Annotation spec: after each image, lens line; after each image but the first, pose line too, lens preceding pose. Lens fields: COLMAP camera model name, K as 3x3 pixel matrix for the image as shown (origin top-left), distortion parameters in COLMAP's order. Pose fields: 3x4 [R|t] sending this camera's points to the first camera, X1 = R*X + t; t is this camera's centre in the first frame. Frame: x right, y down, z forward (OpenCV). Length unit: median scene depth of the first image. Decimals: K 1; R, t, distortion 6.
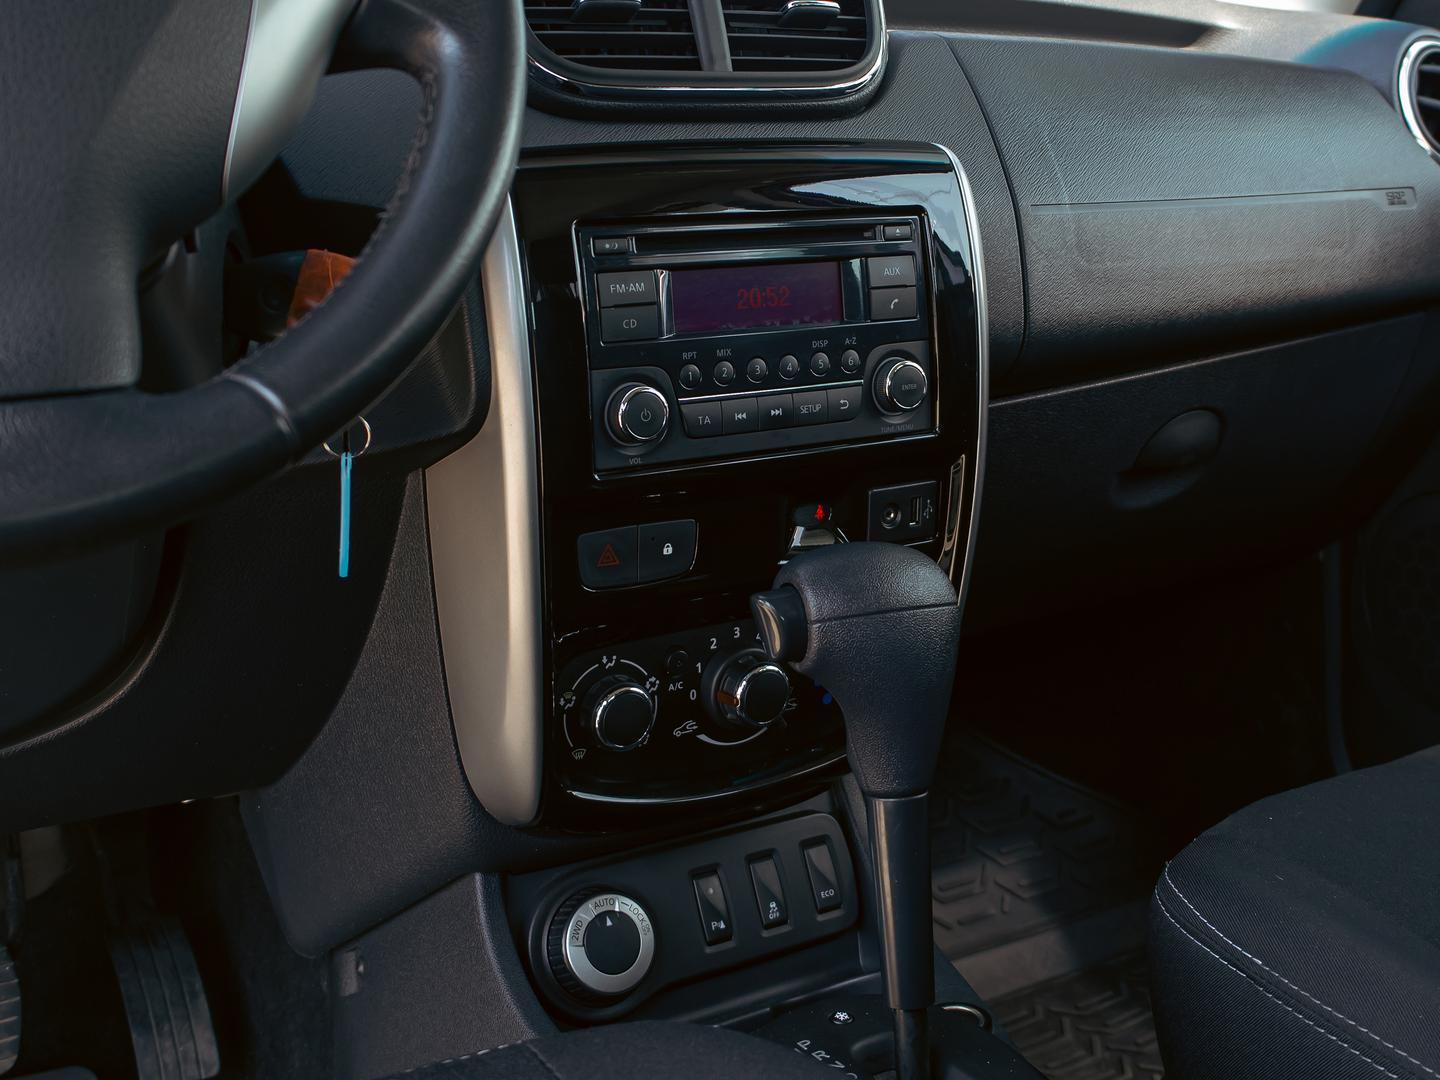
lens RADIAL K [[1732.8, 0, 720.0], [0, 1732.8, 540.0], [0, 0, 1]] dist [-0.045487, -0.011015]
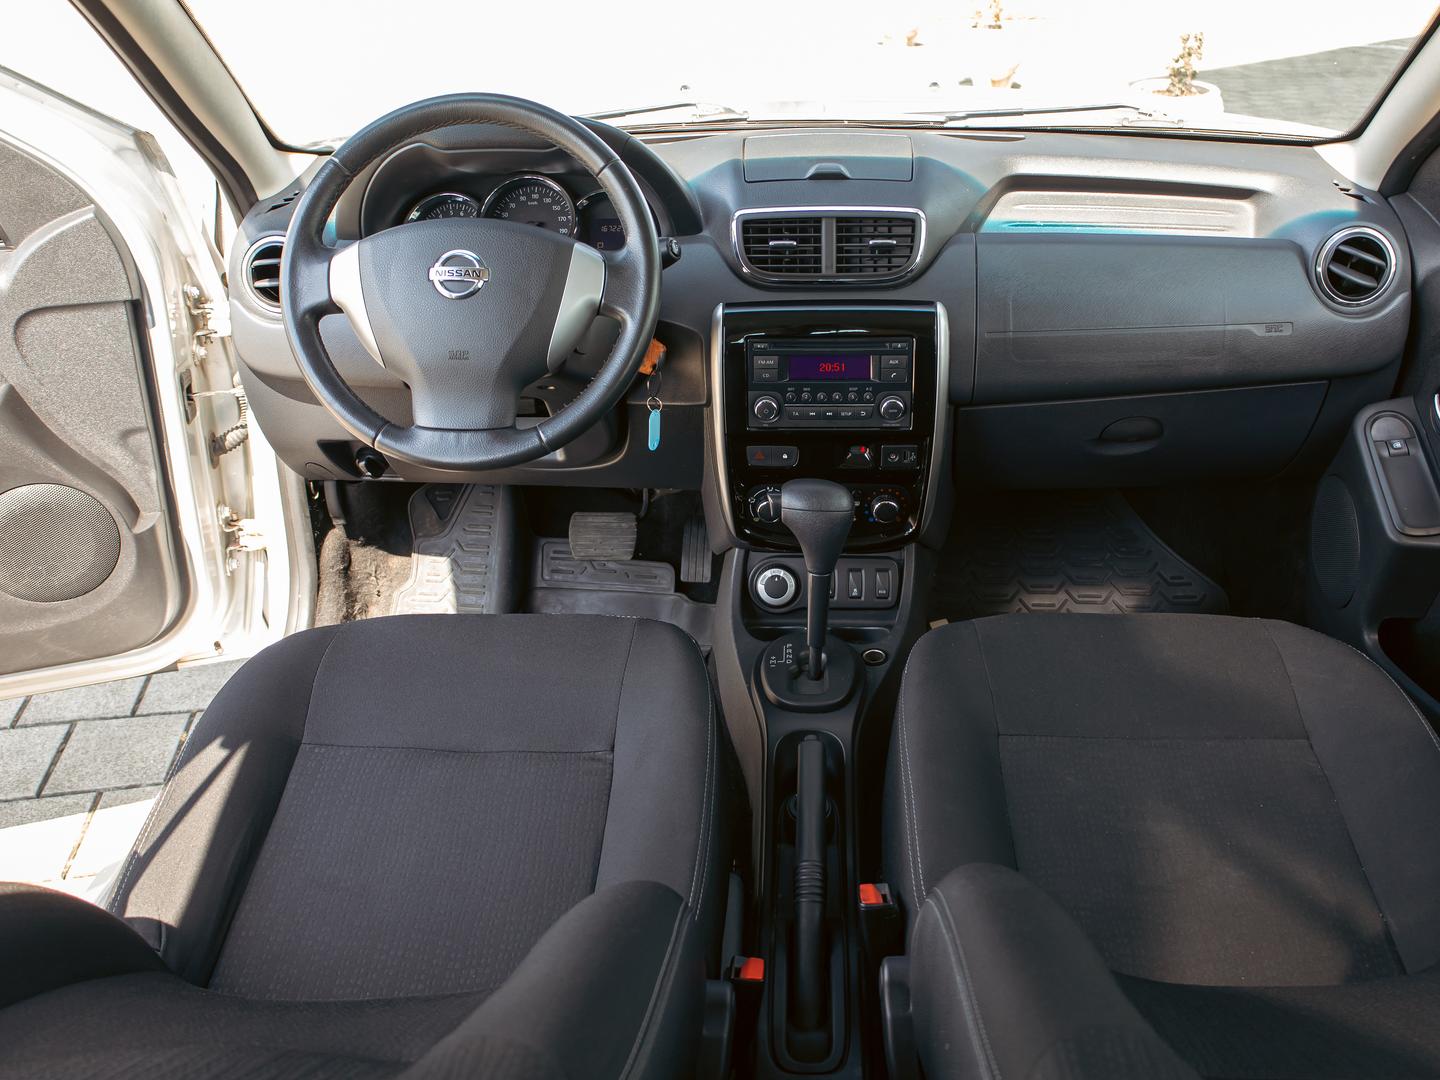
lens RADIAL K [[1077.1, 0, 720.0], [0, 1077.1, 540.0], [0, 0, 1]] dist [-0.026905, -0.002188]
pose [[0.826114, 0.275048, -0.491818, 0.651991], [-0.122954, 0.939739, 0.319019, -0.344427], [0.549926, -0.203075, 0.810149, -0.351613]]
